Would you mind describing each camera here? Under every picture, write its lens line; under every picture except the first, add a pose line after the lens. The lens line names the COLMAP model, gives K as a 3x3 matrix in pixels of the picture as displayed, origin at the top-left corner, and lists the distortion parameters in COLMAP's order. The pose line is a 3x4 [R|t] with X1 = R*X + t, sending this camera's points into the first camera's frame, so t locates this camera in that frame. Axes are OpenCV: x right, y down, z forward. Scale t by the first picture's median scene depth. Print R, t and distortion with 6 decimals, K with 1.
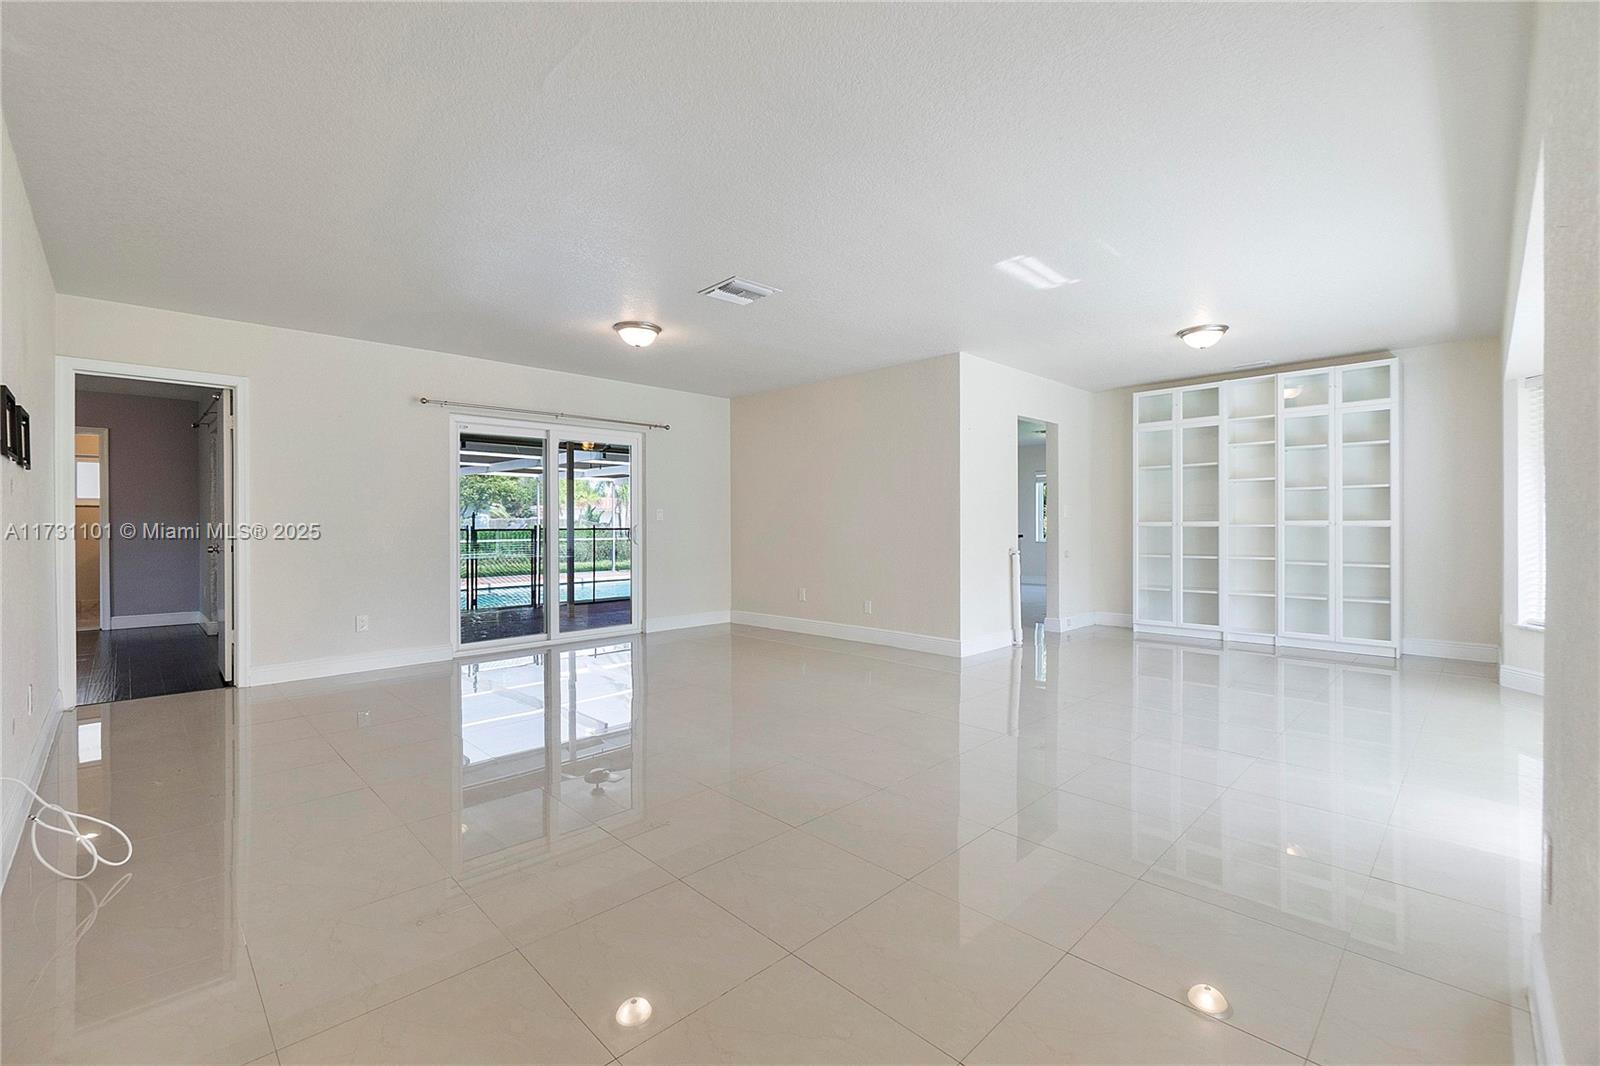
lens RADIAL K [[692.0, 0, 801.2], [0, 692.0, 527.9], [0, 0, 1]] dist [-0.002669, -0.000228]
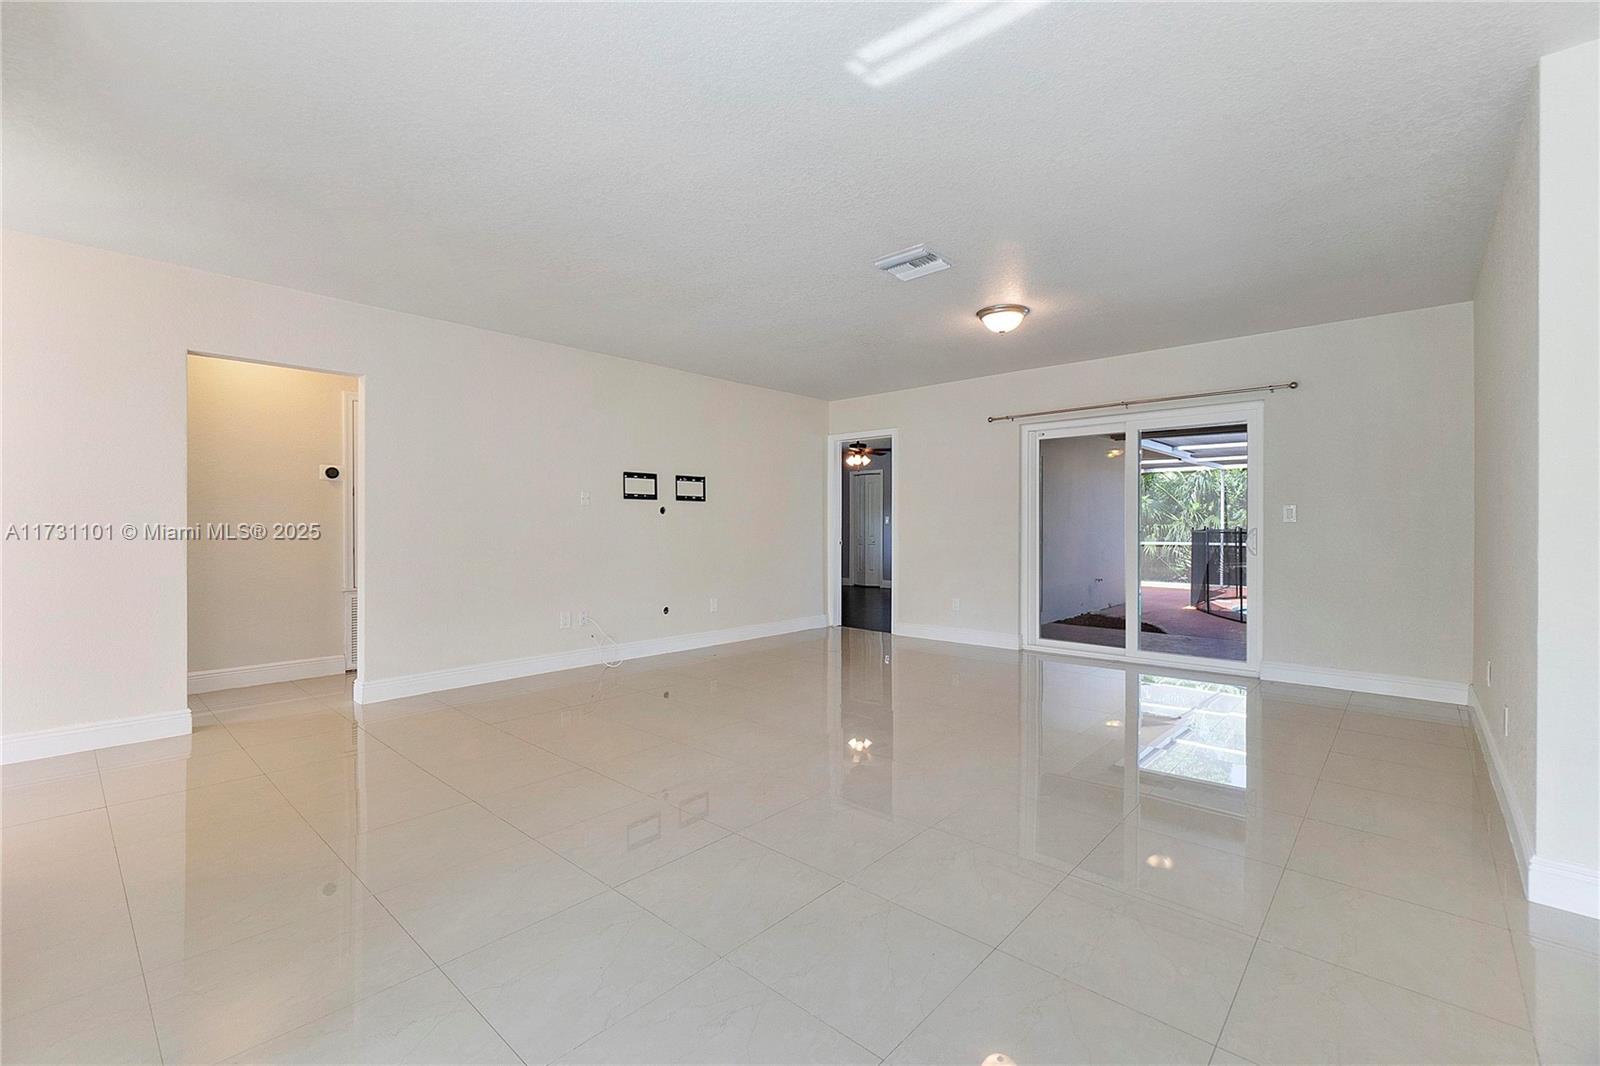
lens RADIAL K [[692.0, 0, 801.2], [0, 692.0, 527.9], [0, 0, 1]] dist [-0.002669, -0.000228]
pose [[0.044320, 0.006905, -0.998994, 0.573570], [-0.001112, 0.999976, 0.006863, -0.009437], [0.999017, 0.000807, 0.044327, 0.603739]]
